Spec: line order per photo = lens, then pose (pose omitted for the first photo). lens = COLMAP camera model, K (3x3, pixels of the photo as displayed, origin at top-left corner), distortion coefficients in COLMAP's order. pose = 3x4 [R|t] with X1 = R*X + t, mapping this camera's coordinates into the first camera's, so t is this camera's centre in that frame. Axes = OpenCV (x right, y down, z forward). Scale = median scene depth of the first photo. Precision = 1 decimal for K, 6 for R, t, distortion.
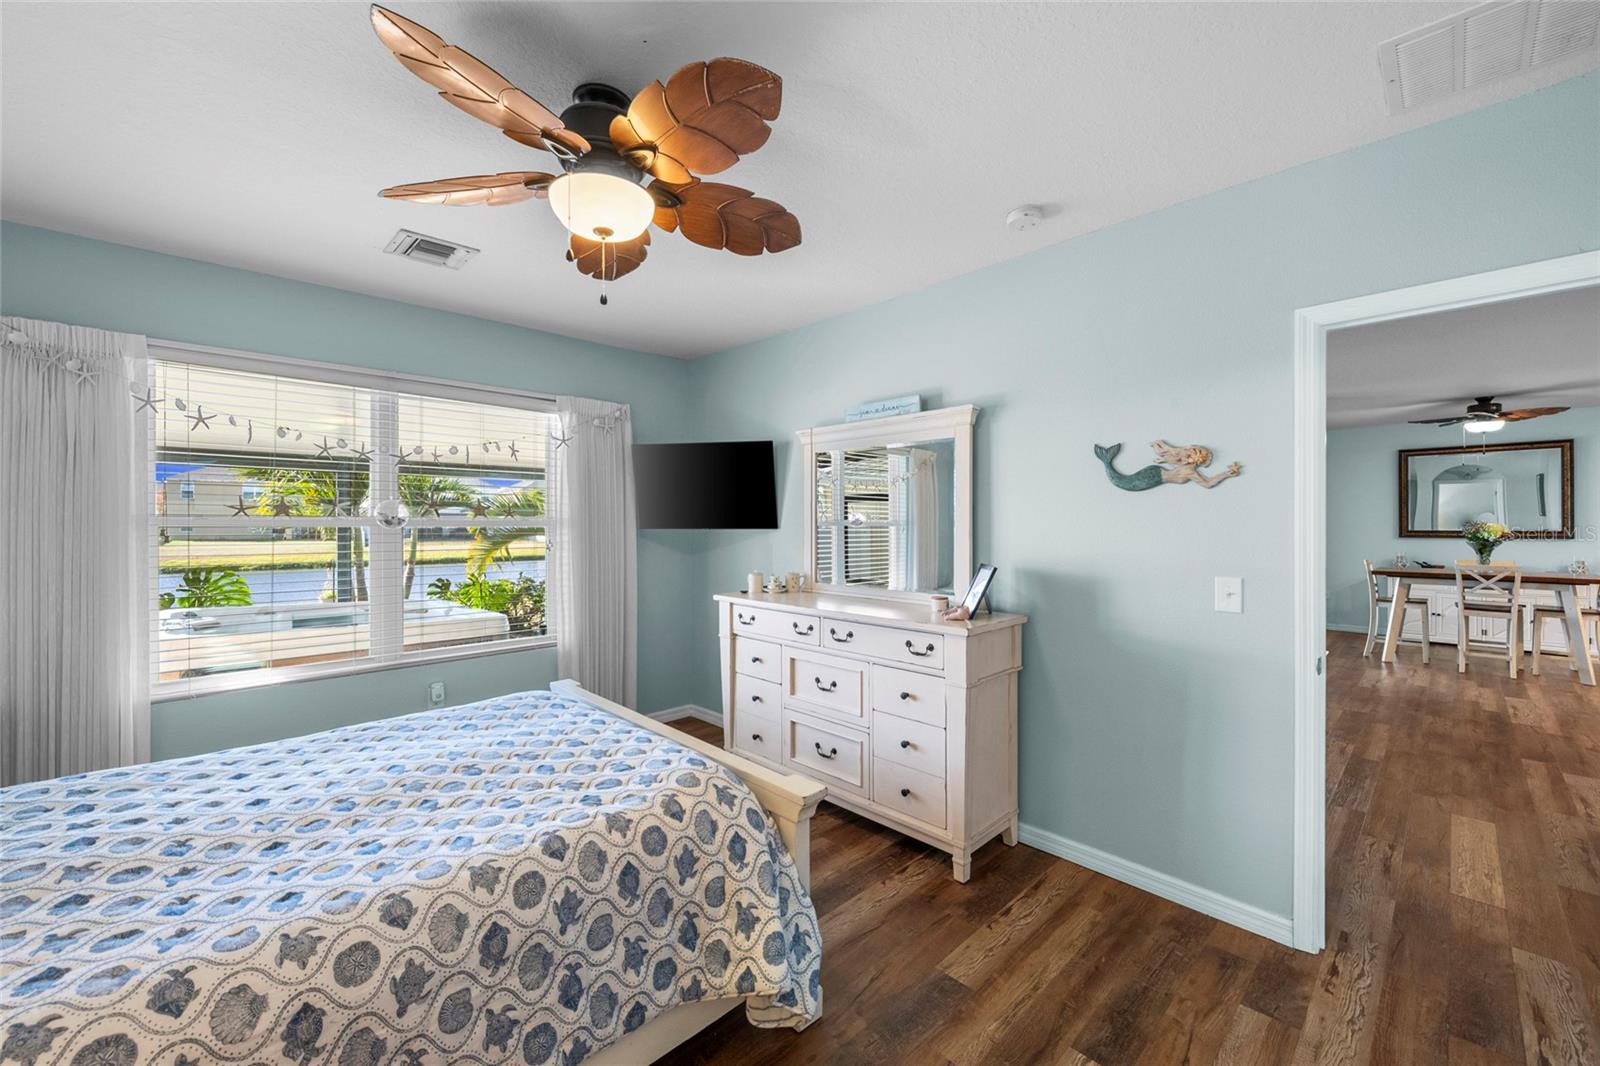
lens RADIAL K [[638.0, 0, 799.5], [0, 638.0, 522.5], [0, 0, 1]] dist [-0.006572, 0.000506]
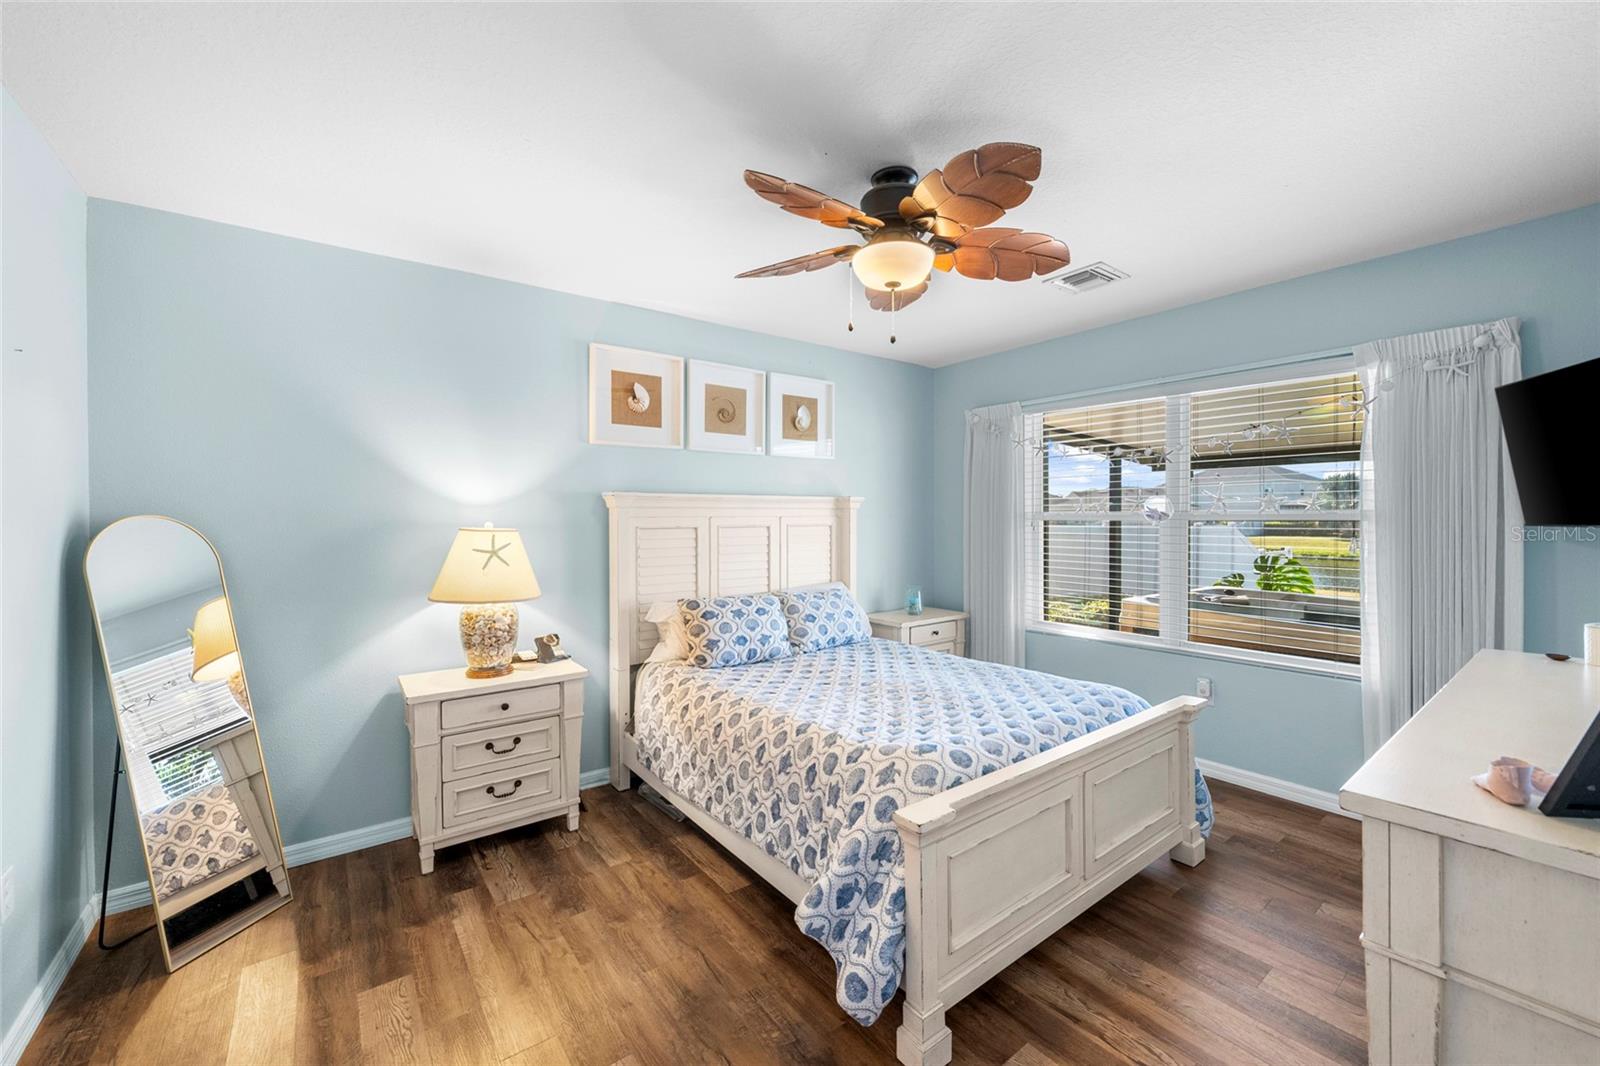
lens RADIAL K [[638.0, 0, 809.7], [0, 638.0, 520.3], [0, 0, 1]] dist [-0.006572, 0.000506]
pose [[-0.118509, 0.004559, -0.992943, 1.082758], [0.006522, 0.999971, 0.003812, -0.004713], [0.992932, -0.006024, -0.118535, 1.124374]]
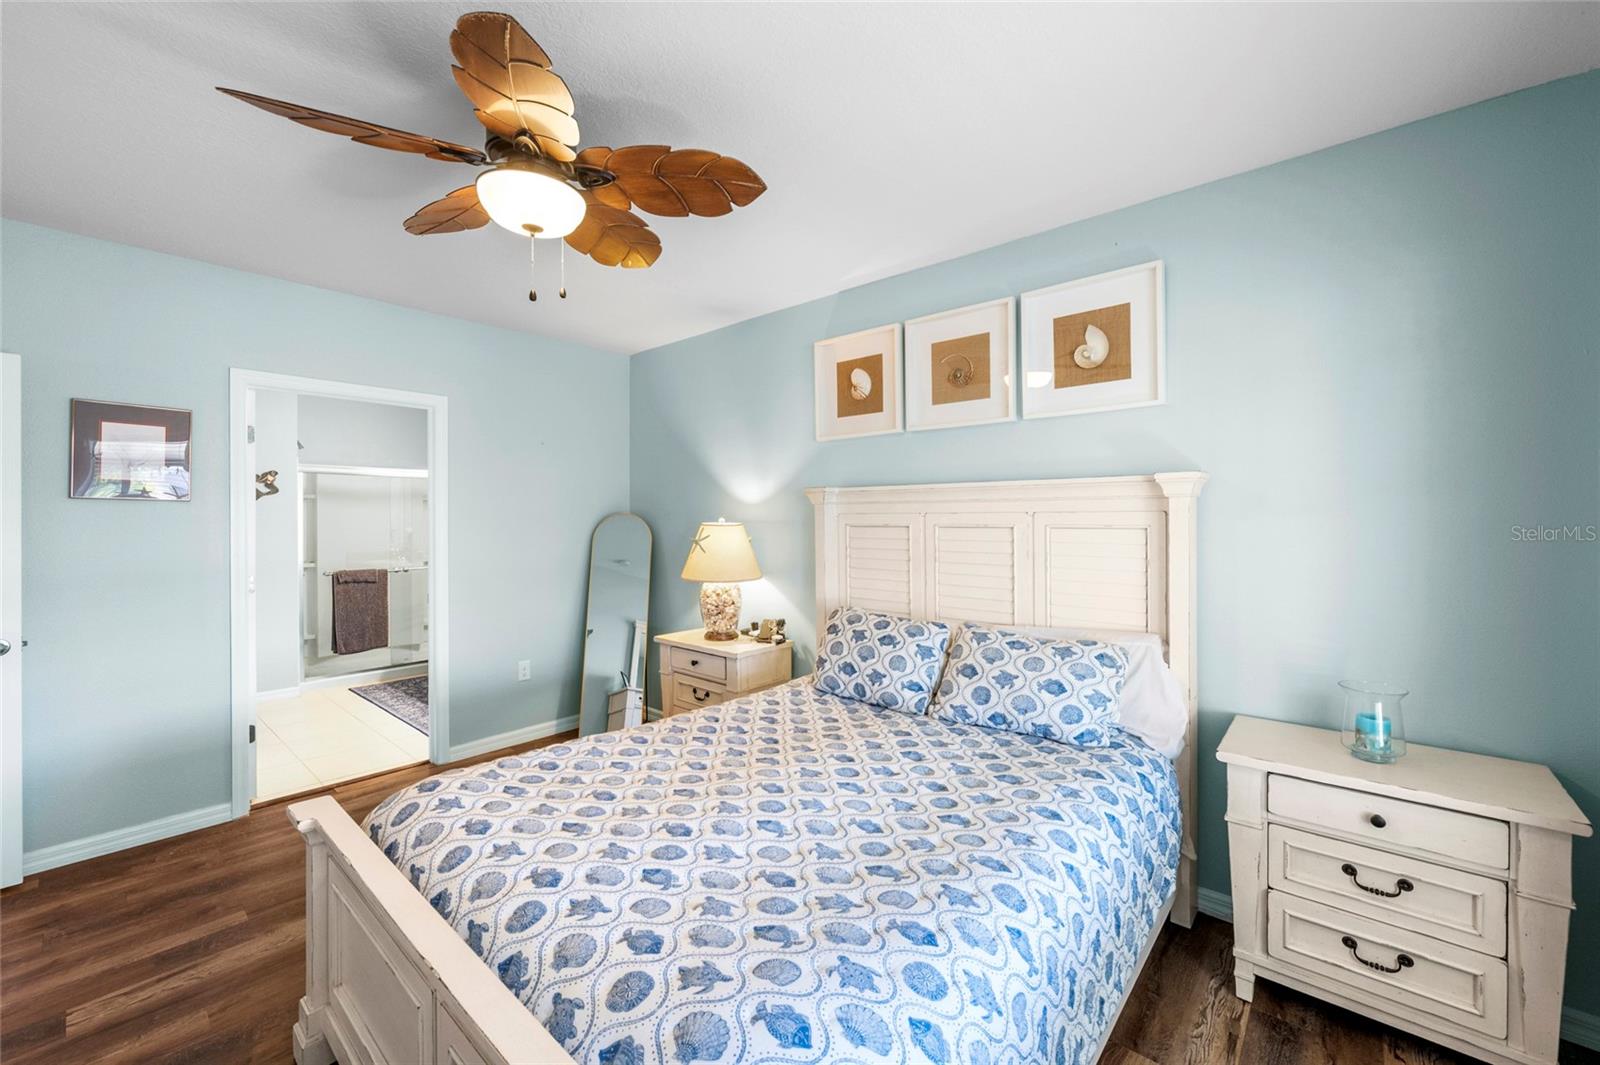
lens RADIAL K [[630.8, 0, 802.9], [0, 630.8, 518.0], [0, 0, 1]] dist [-0.001512, -0.000208]
pose [[-0.996257, -0.008920, -0.085976, -0.718771], [-0.008212, 0.999929, -0.008591, 0.021784], [0.086047, -0.007853, -0.996260, 2.278960]]
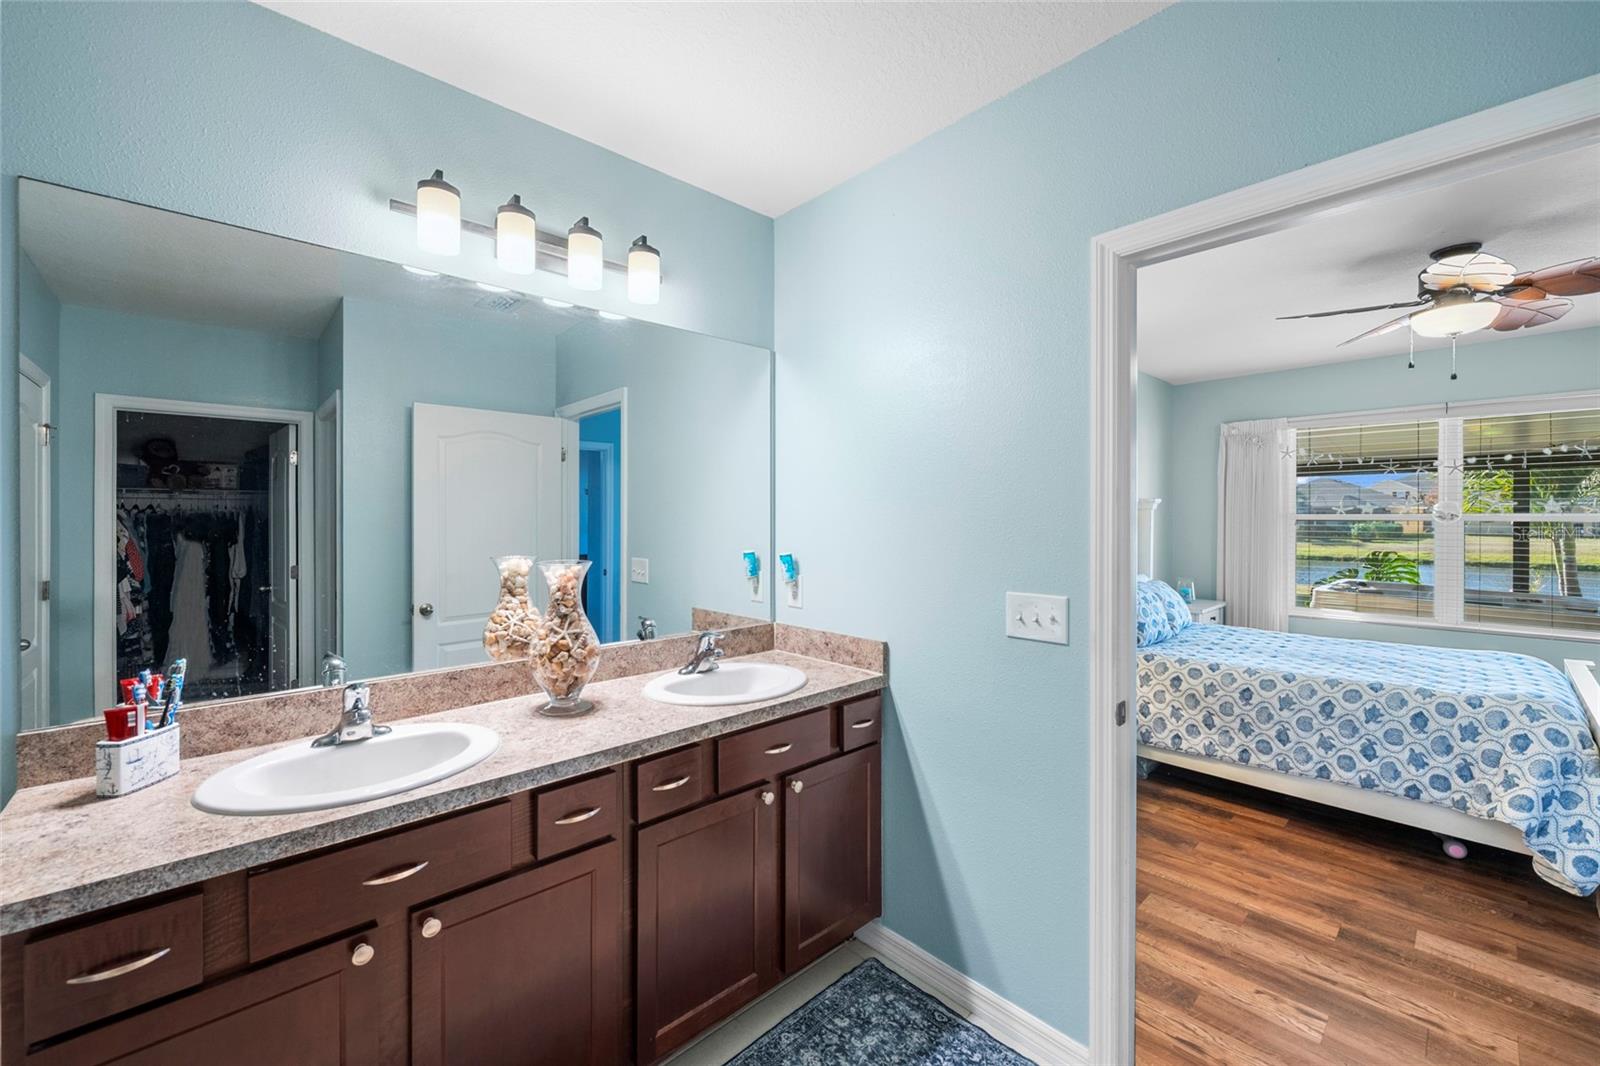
lens RADIAL K [[638.0, 0, 807.0], [0, 638.0, 524.5], [0, 0, 1]] dist [-0.006572, 0.000506]
pose [[-0.011725, 0.011654, -0.999863, 1.456804], [0.001333, 0.999931, 0.011639, -0.007887], [0.999930, -0.001197, -0.011739, -0.661318]]
